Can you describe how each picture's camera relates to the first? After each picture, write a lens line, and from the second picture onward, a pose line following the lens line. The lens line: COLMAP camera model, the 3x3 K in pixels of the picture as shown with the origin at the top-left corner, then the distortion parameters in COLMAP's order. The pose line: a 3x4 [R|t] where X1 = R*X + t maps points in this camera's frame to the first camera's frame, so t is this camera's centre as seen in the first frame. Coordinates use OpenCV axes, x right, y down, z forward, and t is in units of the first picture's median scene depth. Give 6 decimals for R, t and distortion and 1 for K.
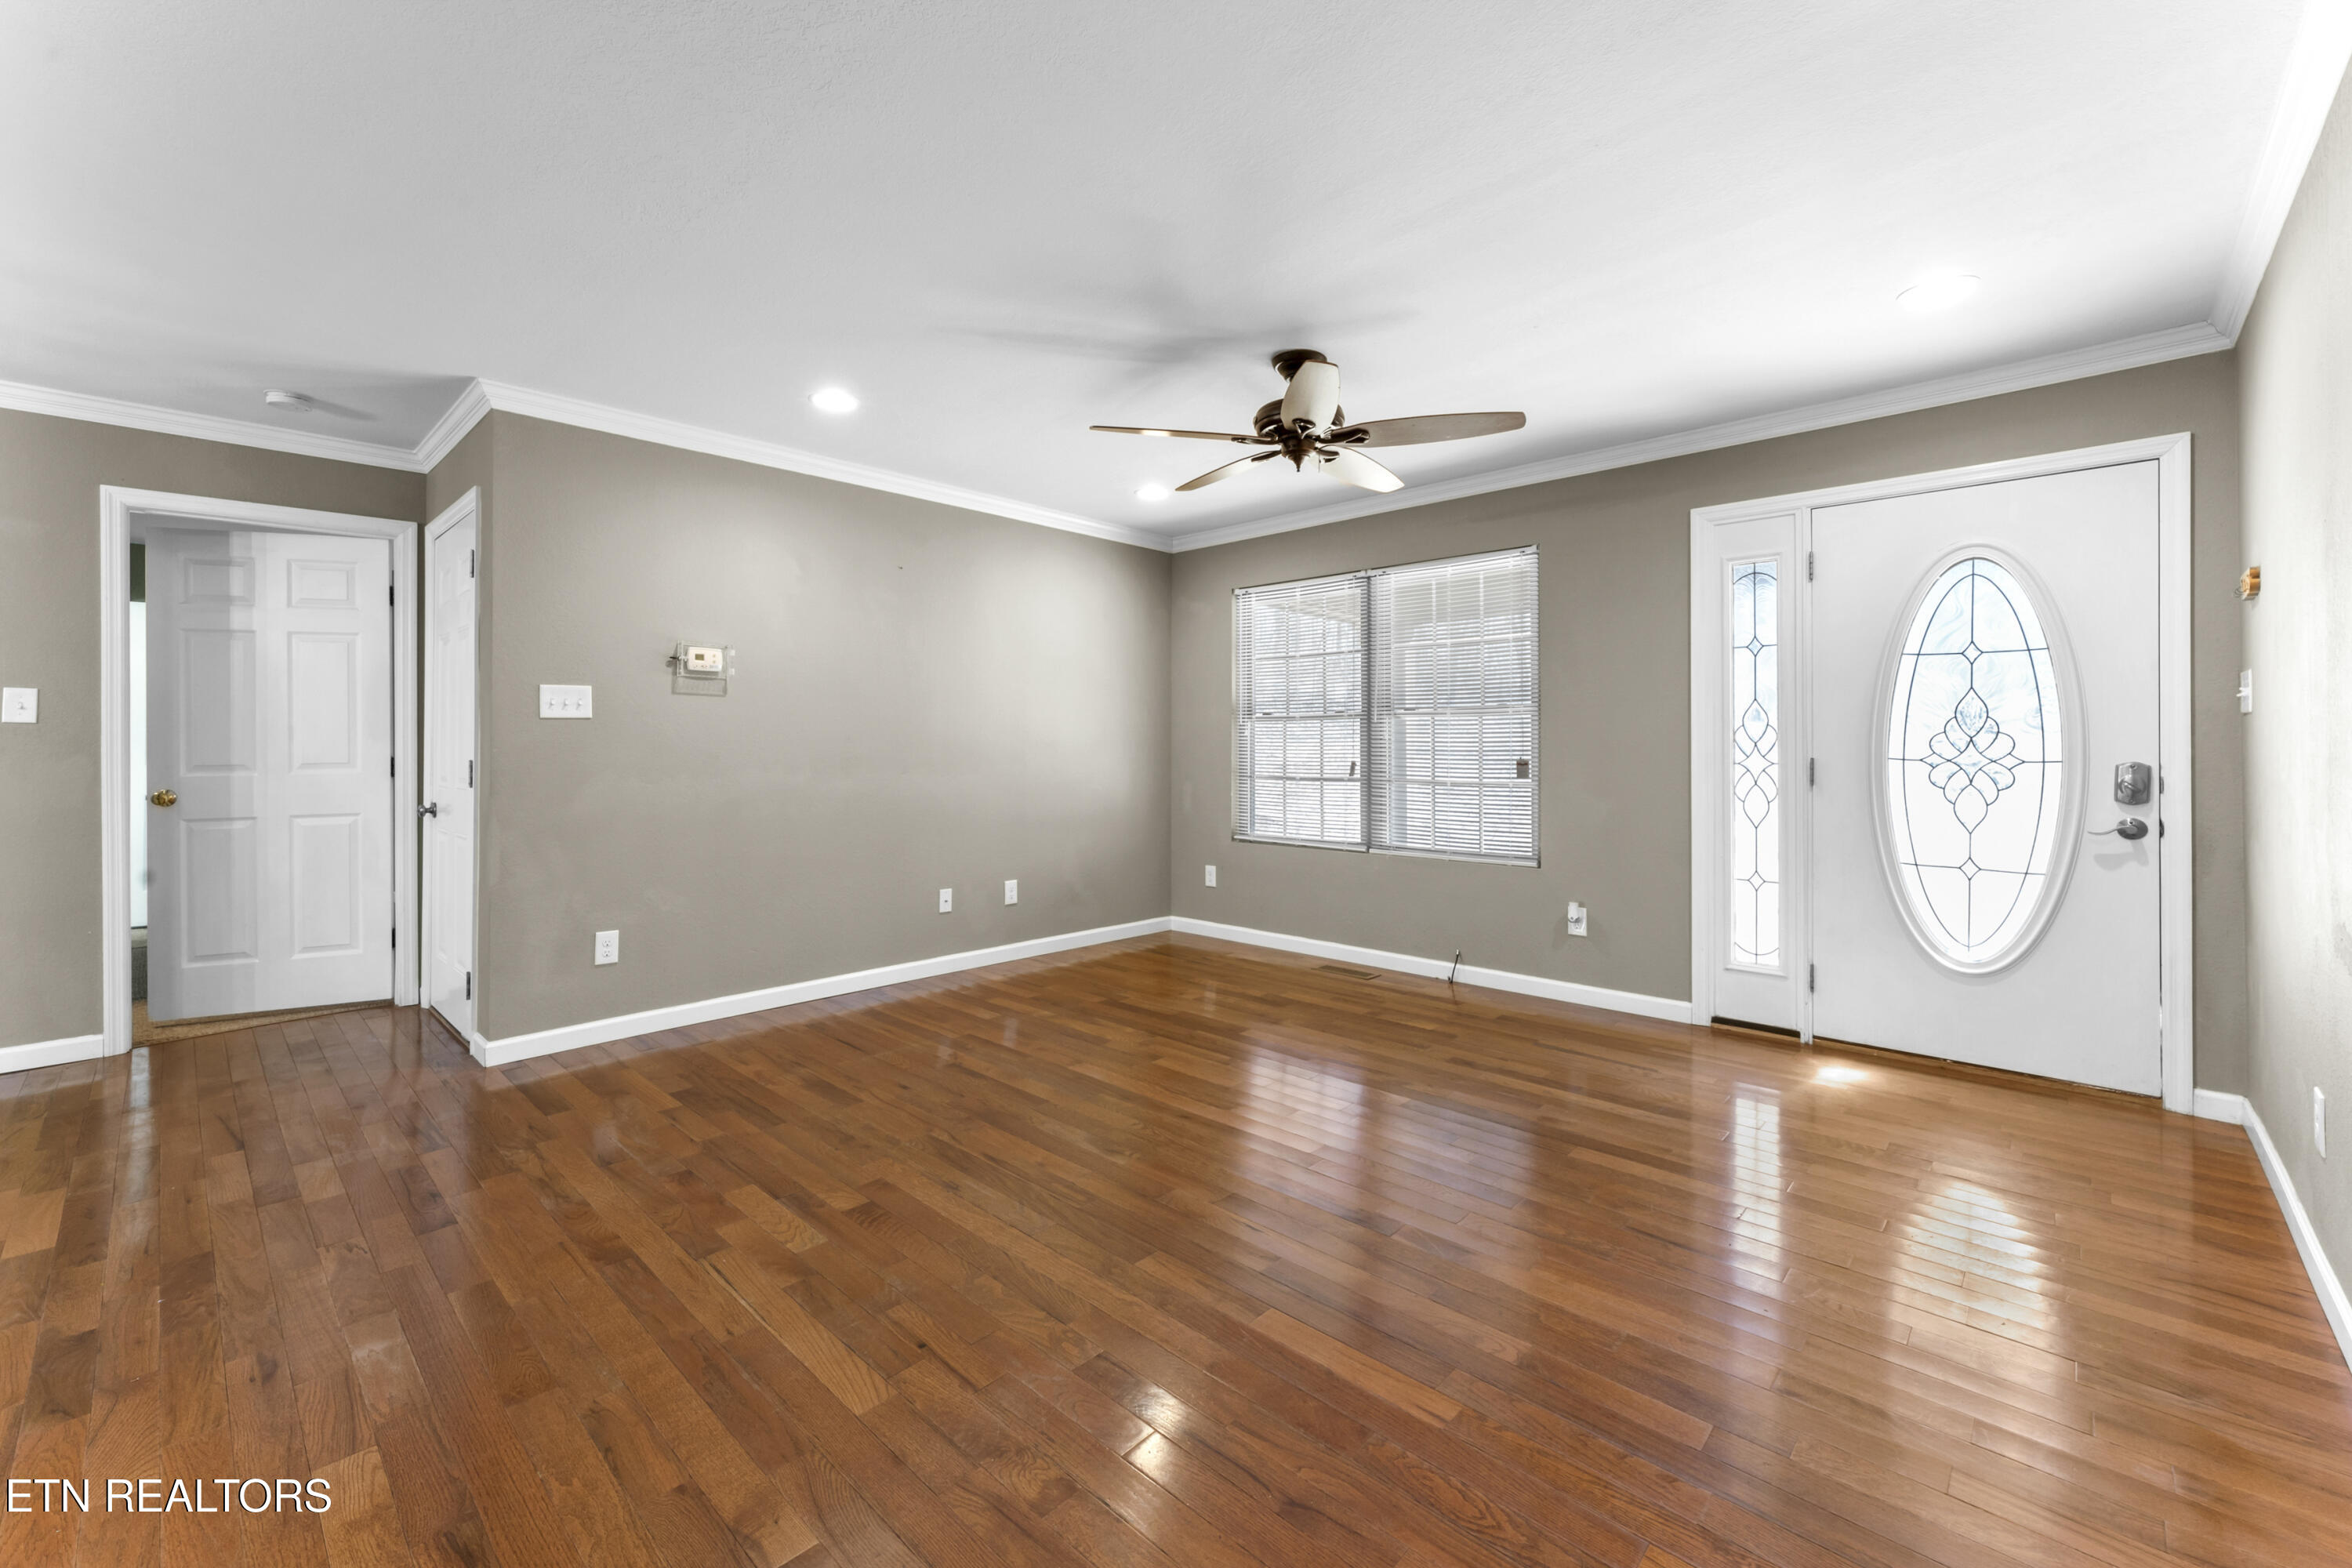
lens RADIAL K [[958.8, 0, 1171.5], [0, 958.8, 763.1], [0, 0, 1]] dist [0.003596, 0.000037]
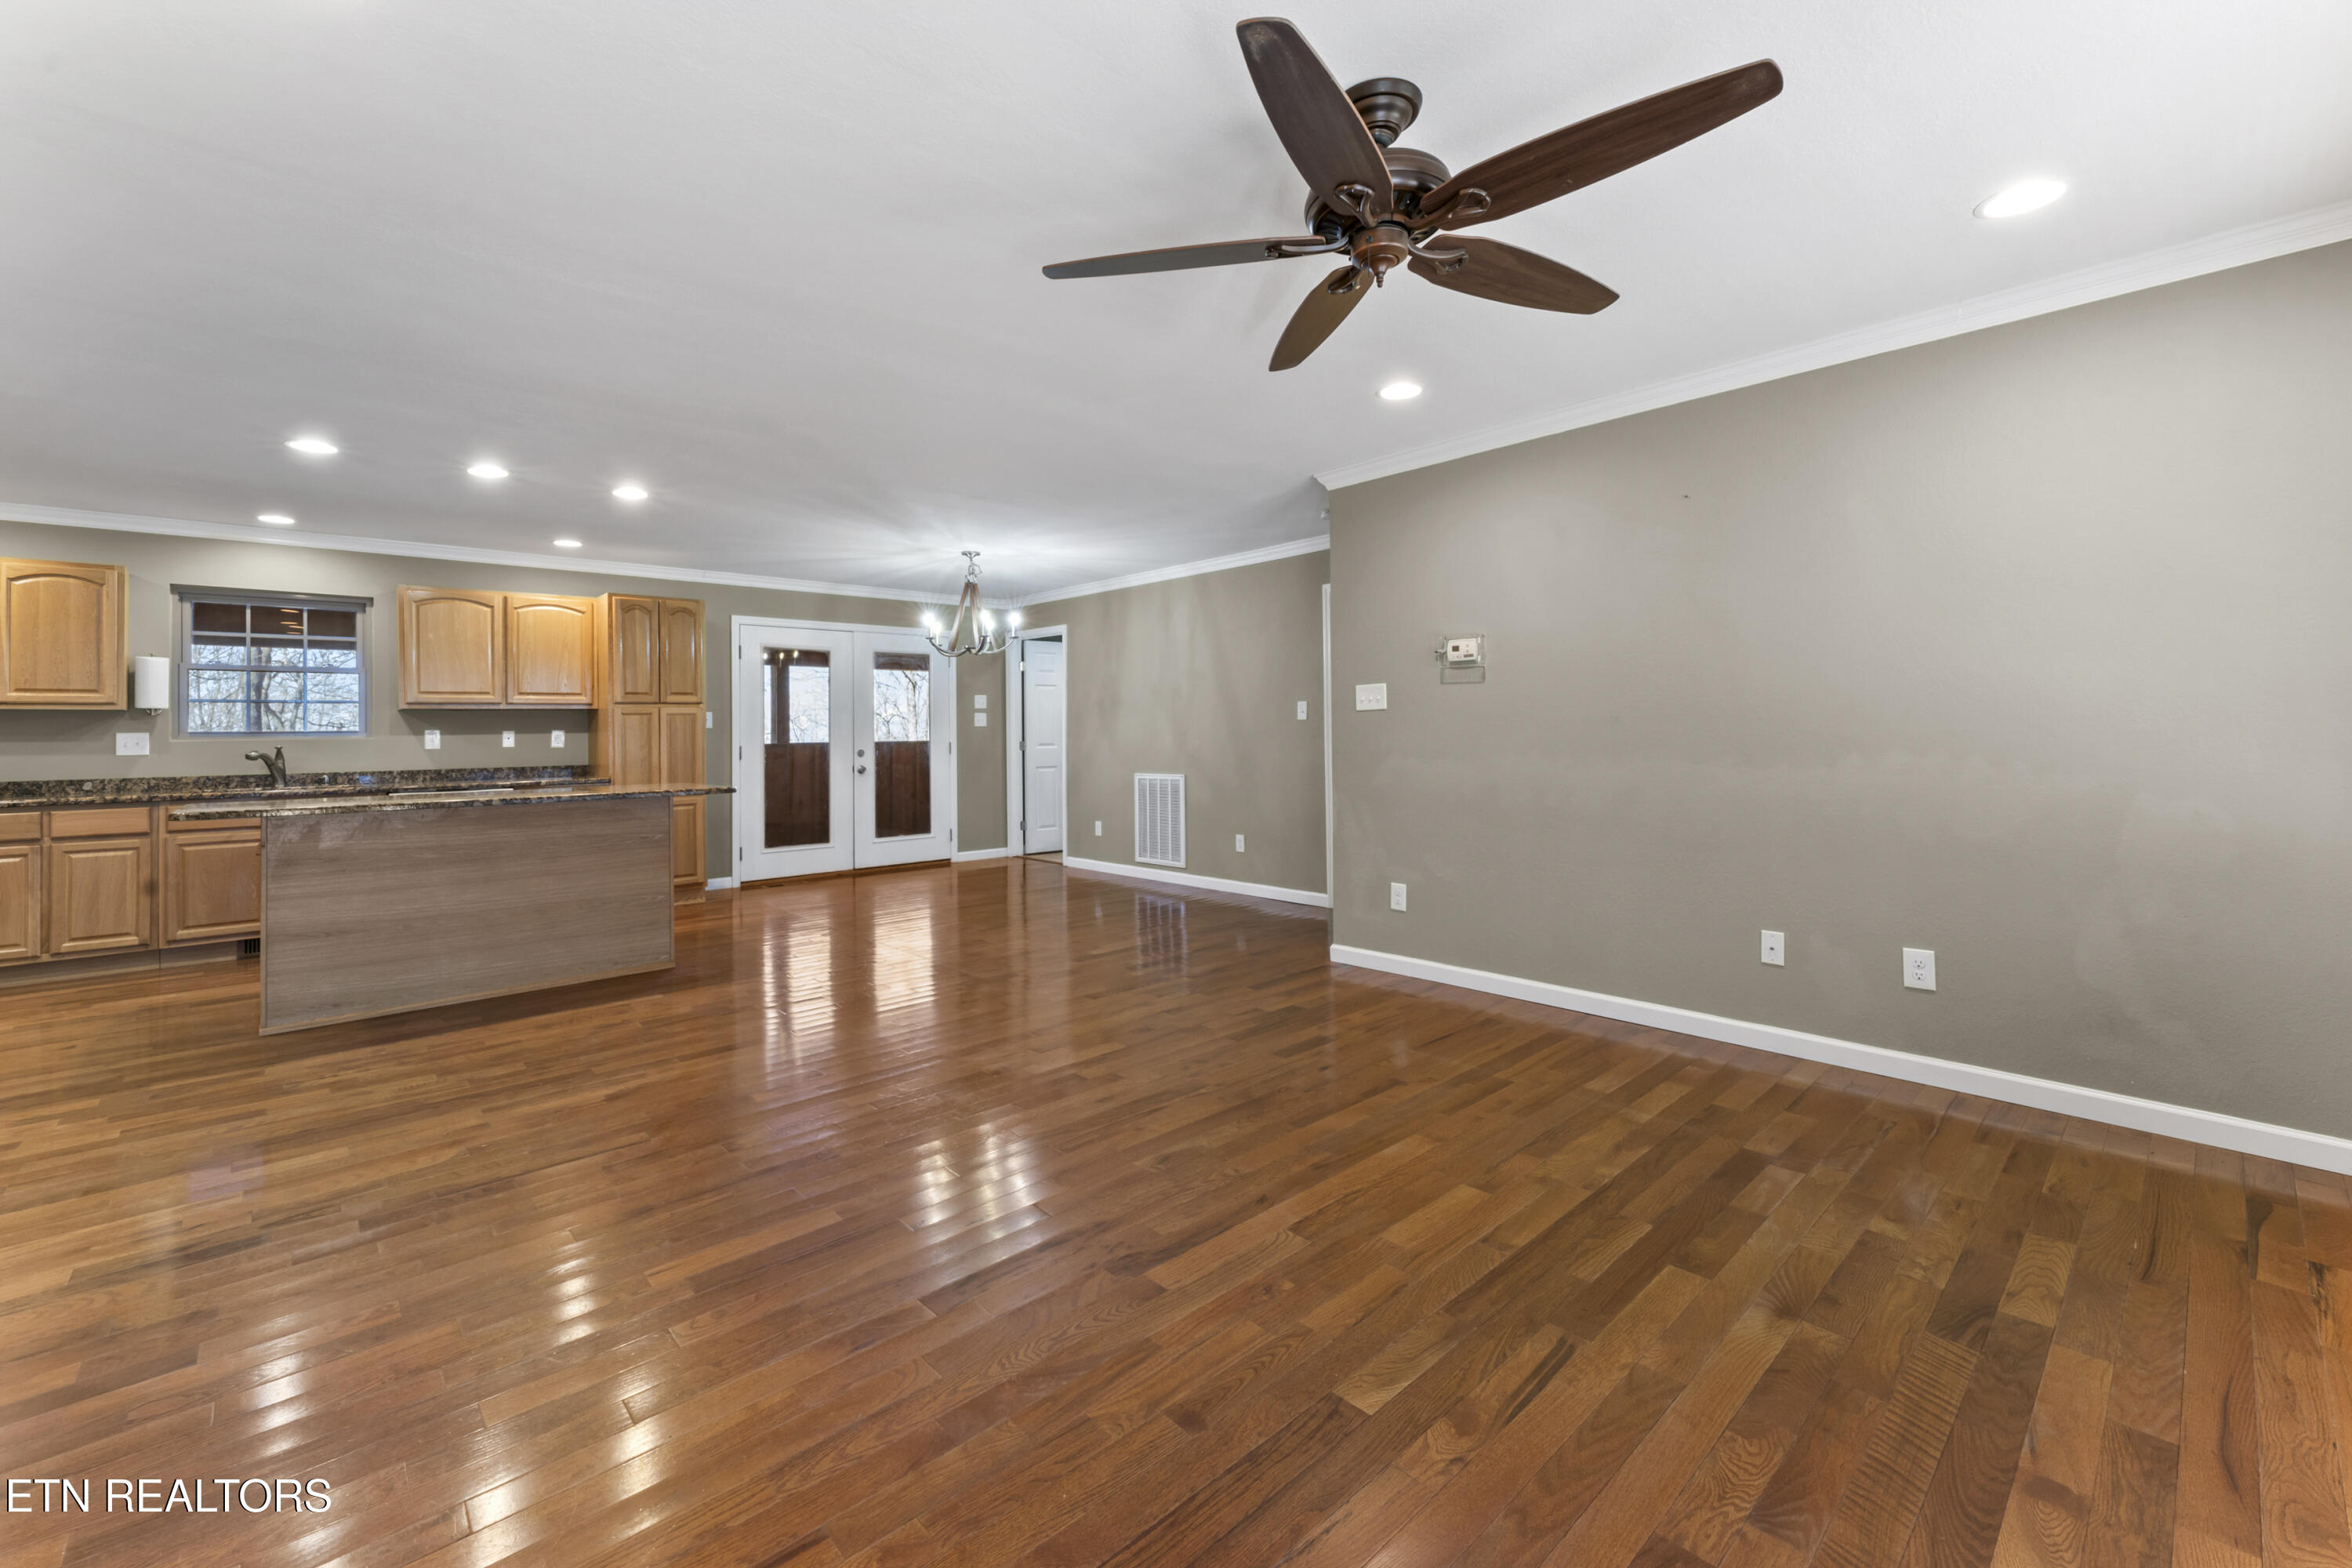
lens RADIAL K [[958.8, 0, 1125.0], [0, 958.8, 730.8], [0, 0, 1]] dist [0.003596, 0.000037]
pose [[-0.095760, -0.002292, -0.995402, 0.667737], [-0.005451, 0.999984, -0.001778, -0.014568], [0.995390, 0.005256, -0.095771, 0.784233]]
